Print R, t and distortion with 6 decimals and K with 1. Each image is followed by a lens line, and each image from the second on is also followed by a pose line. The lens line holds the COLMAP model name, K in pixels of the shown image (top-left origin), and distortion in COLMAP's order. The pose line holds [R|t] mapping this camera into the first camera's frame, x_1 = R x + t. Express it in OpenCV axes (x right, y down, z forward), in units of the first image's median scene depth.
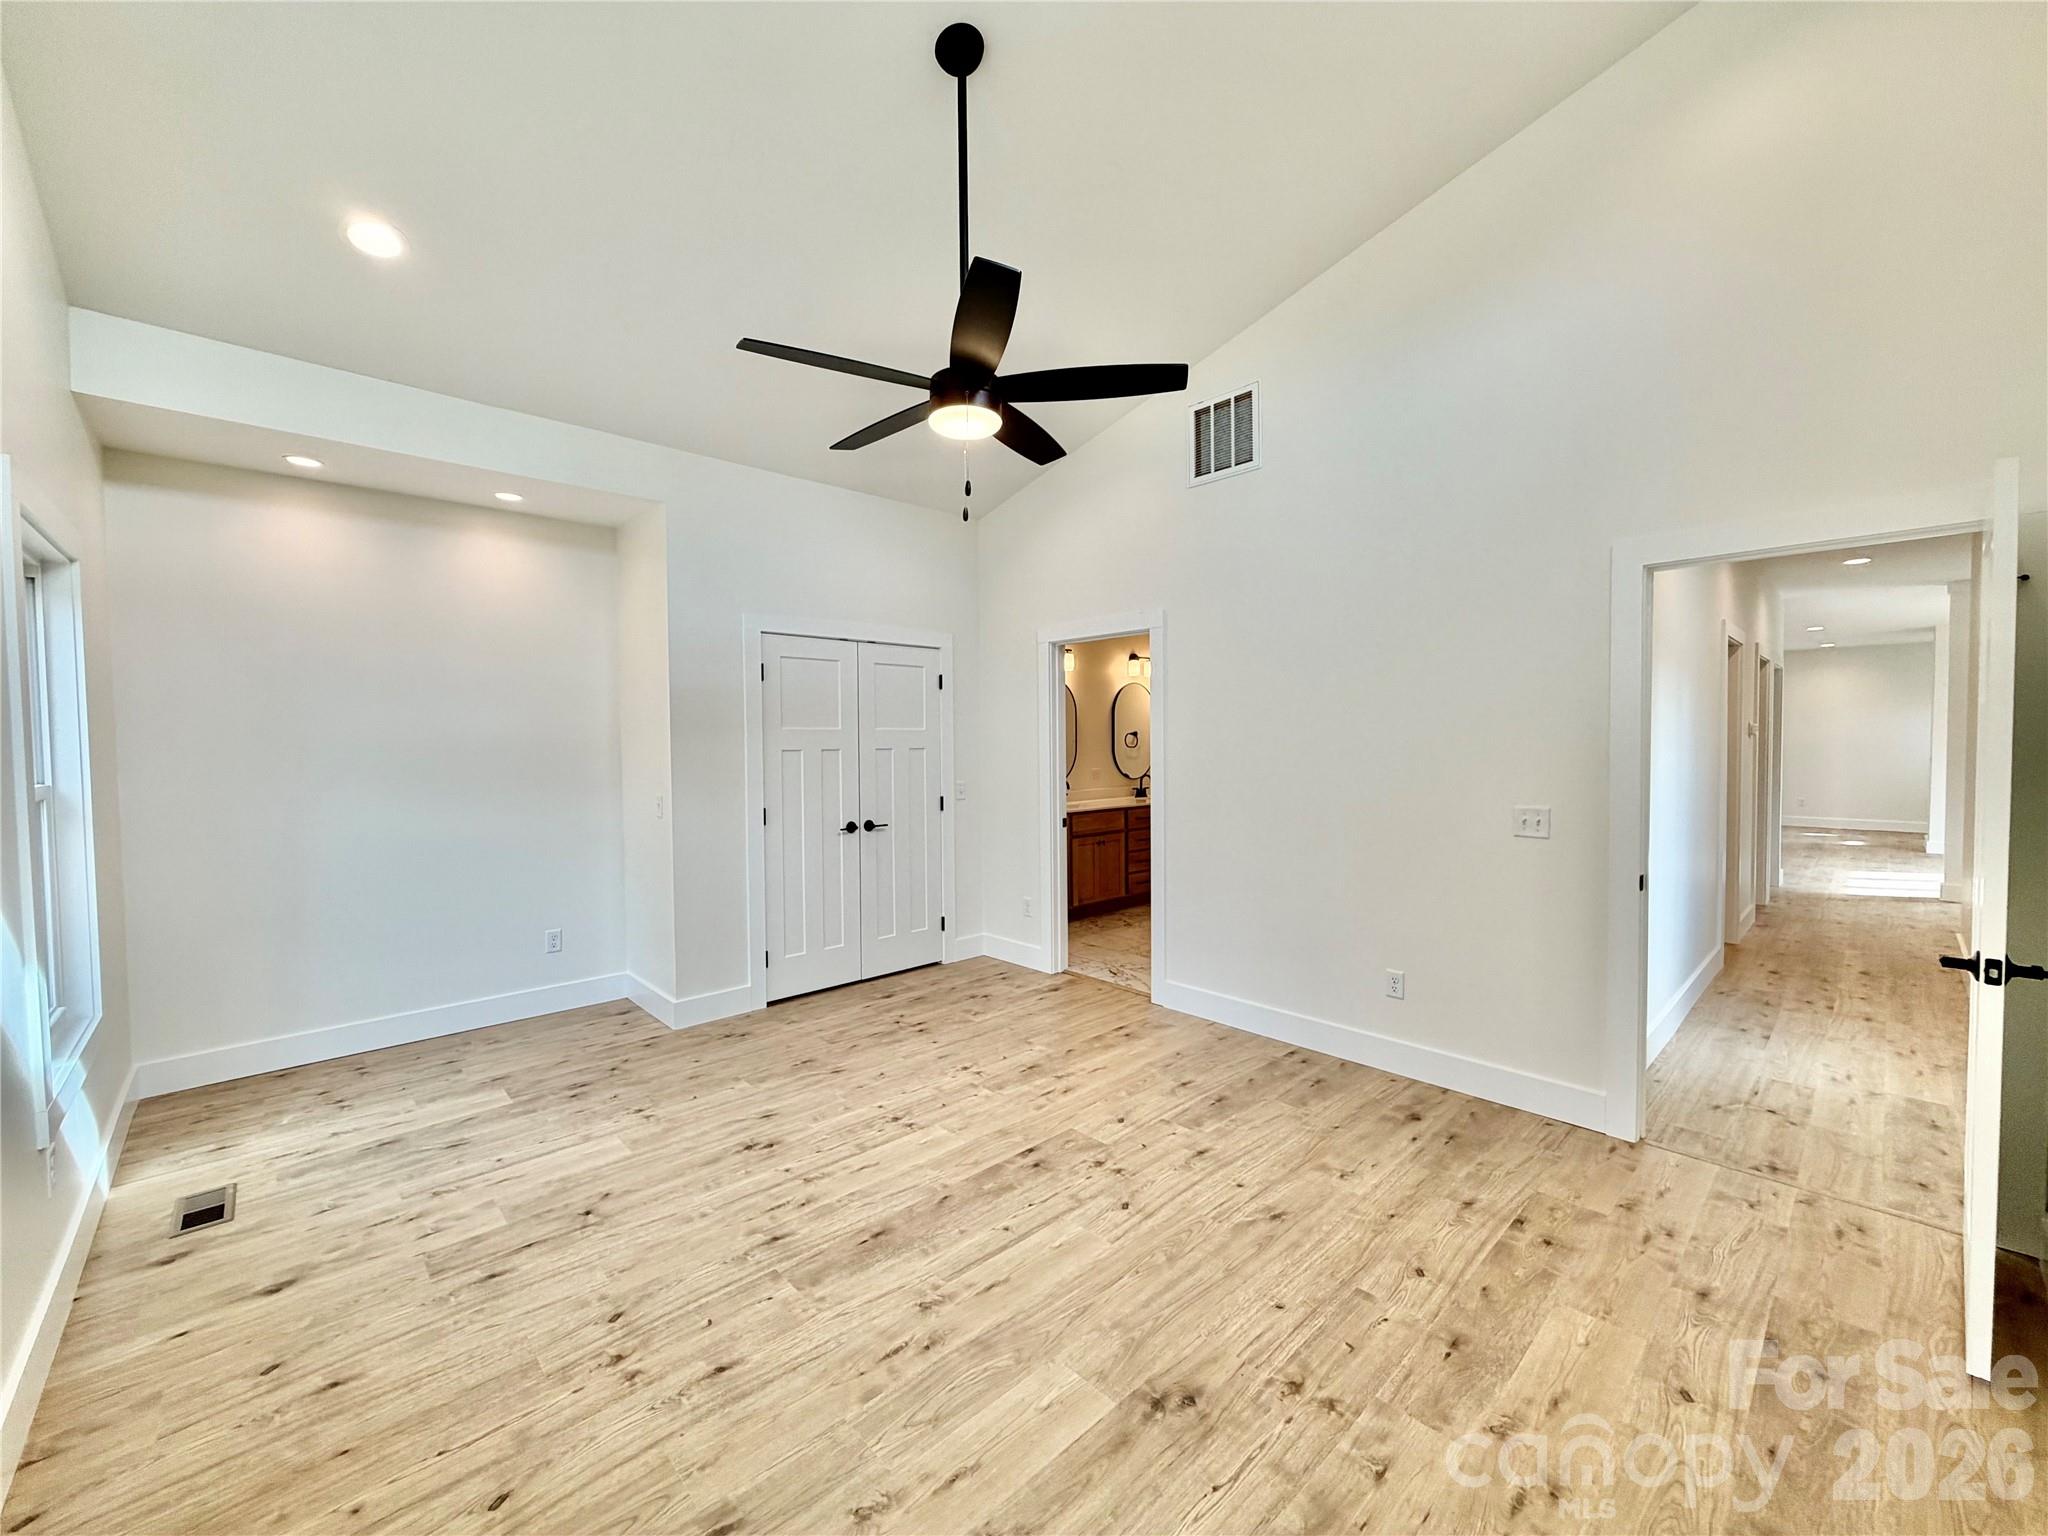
lens RADIAL K [[813.7, 0, 1007.9], [0, 813.7, 769.8], [0, 0, 1]] dist [-0.007203, 0.000880]
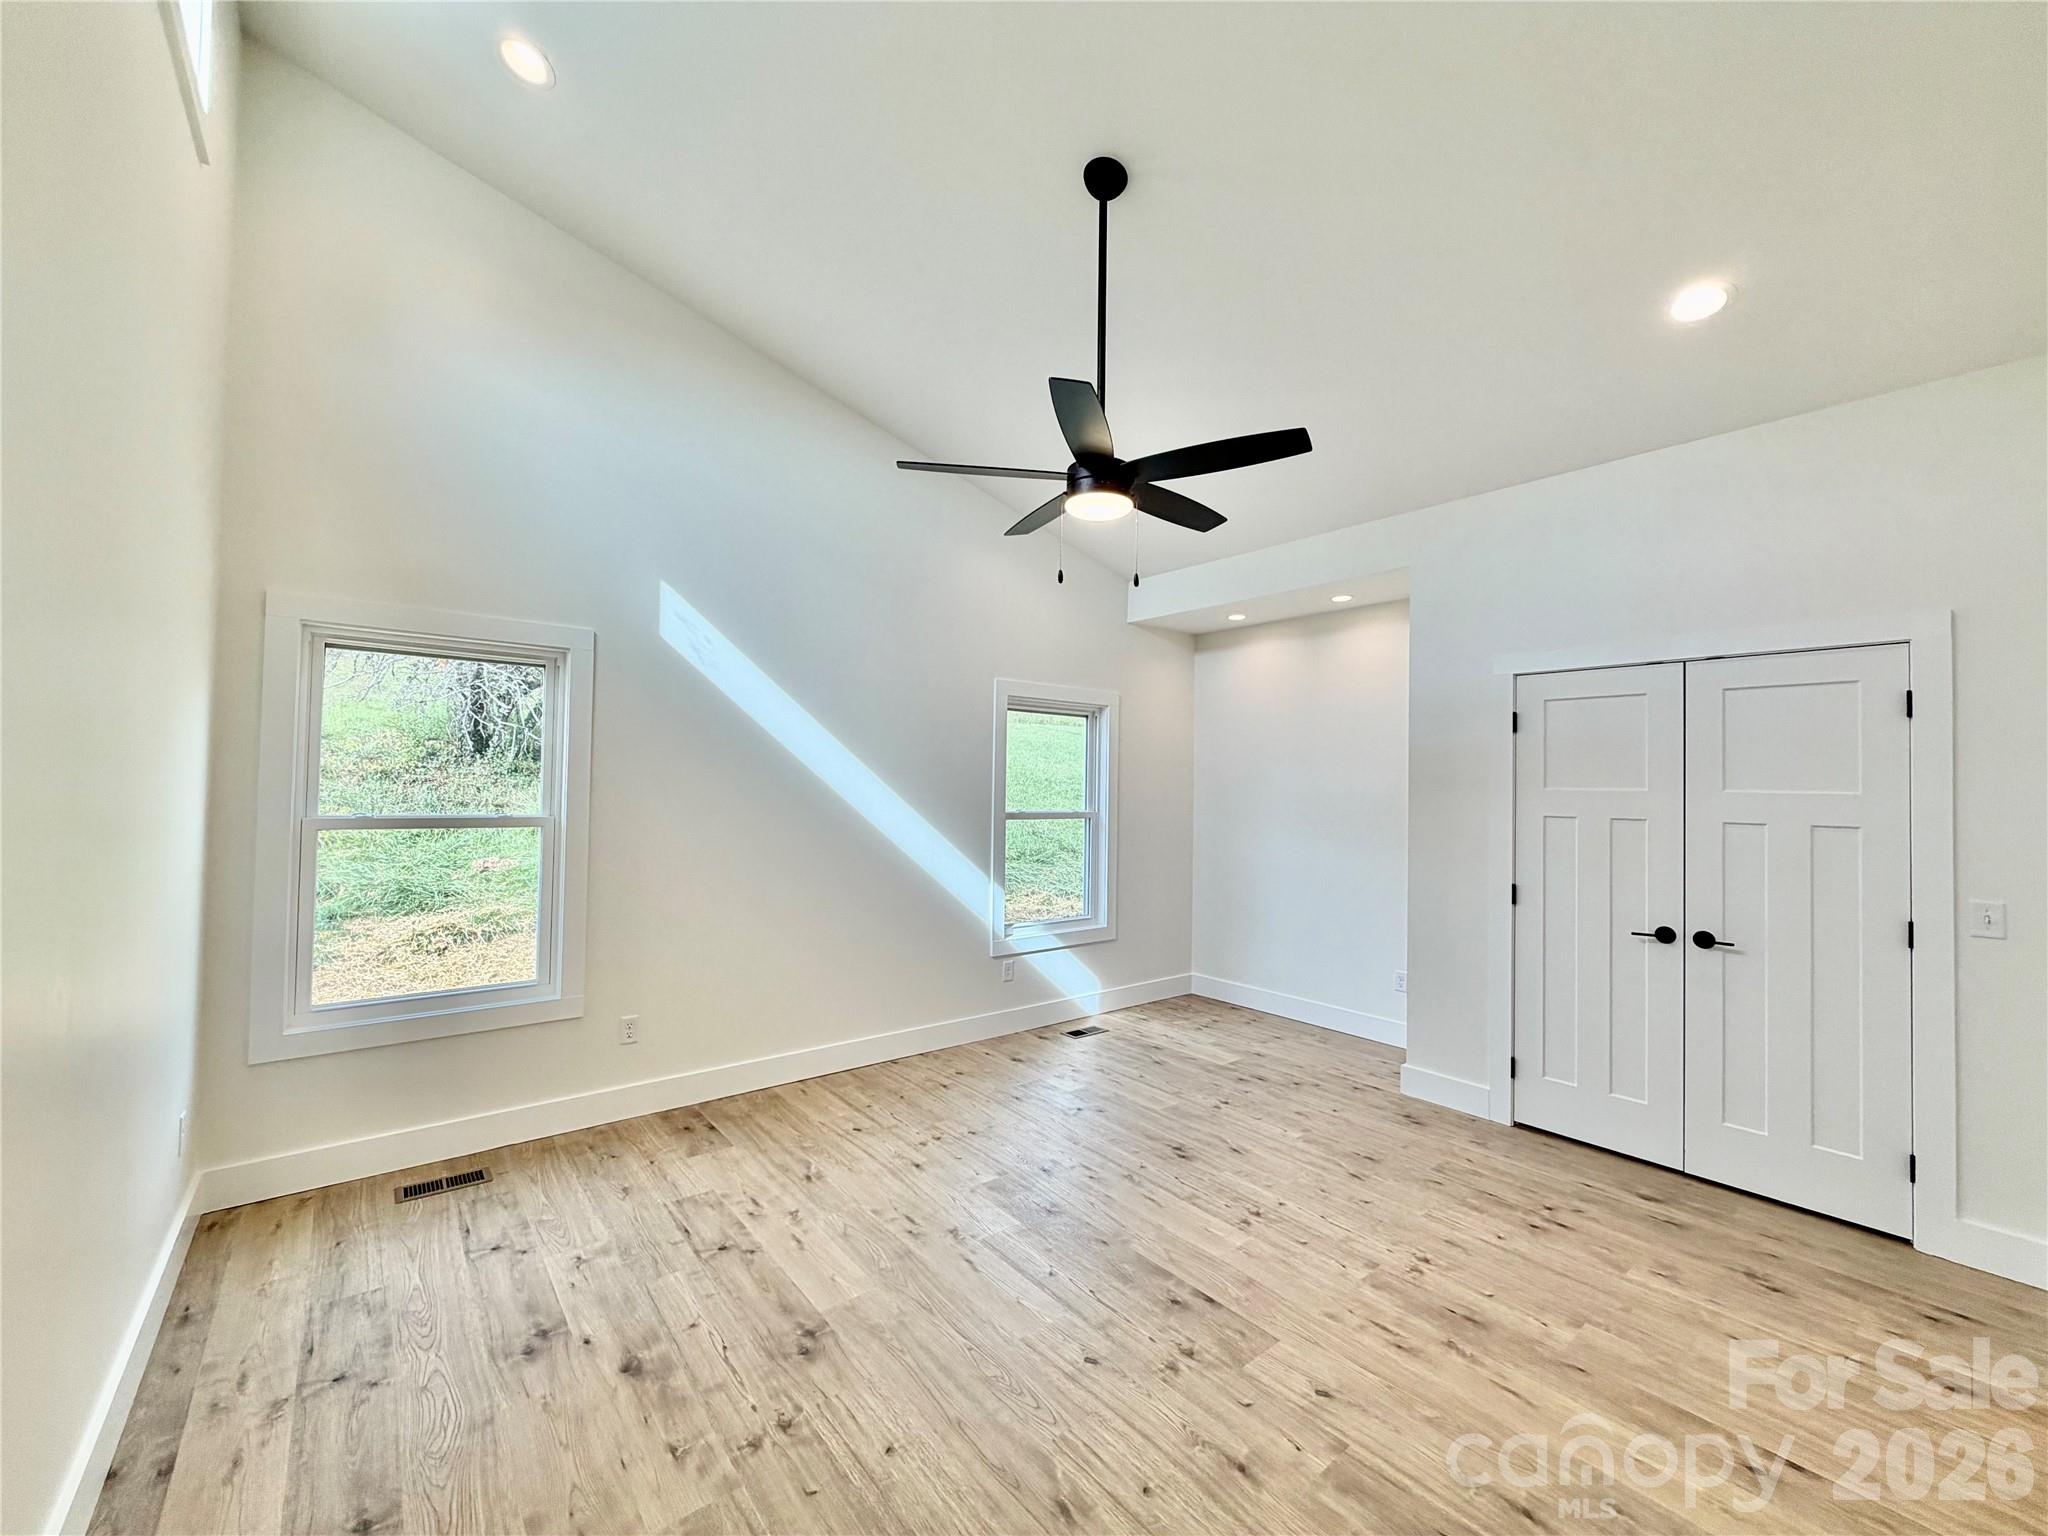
lens RADIAL K [[813.7, 0, 1020.3], [0, 813.7, 763.6], [0, 0, 1]] dist [-0.007203, 0.000880]
pose [[-0.057449, -0.020756, -0.998133, 0.863681], [-0.057398, 0.998199, -0.017454, -0.049402], [0.996697, 0.056288, -0.058537, 0.818346]]
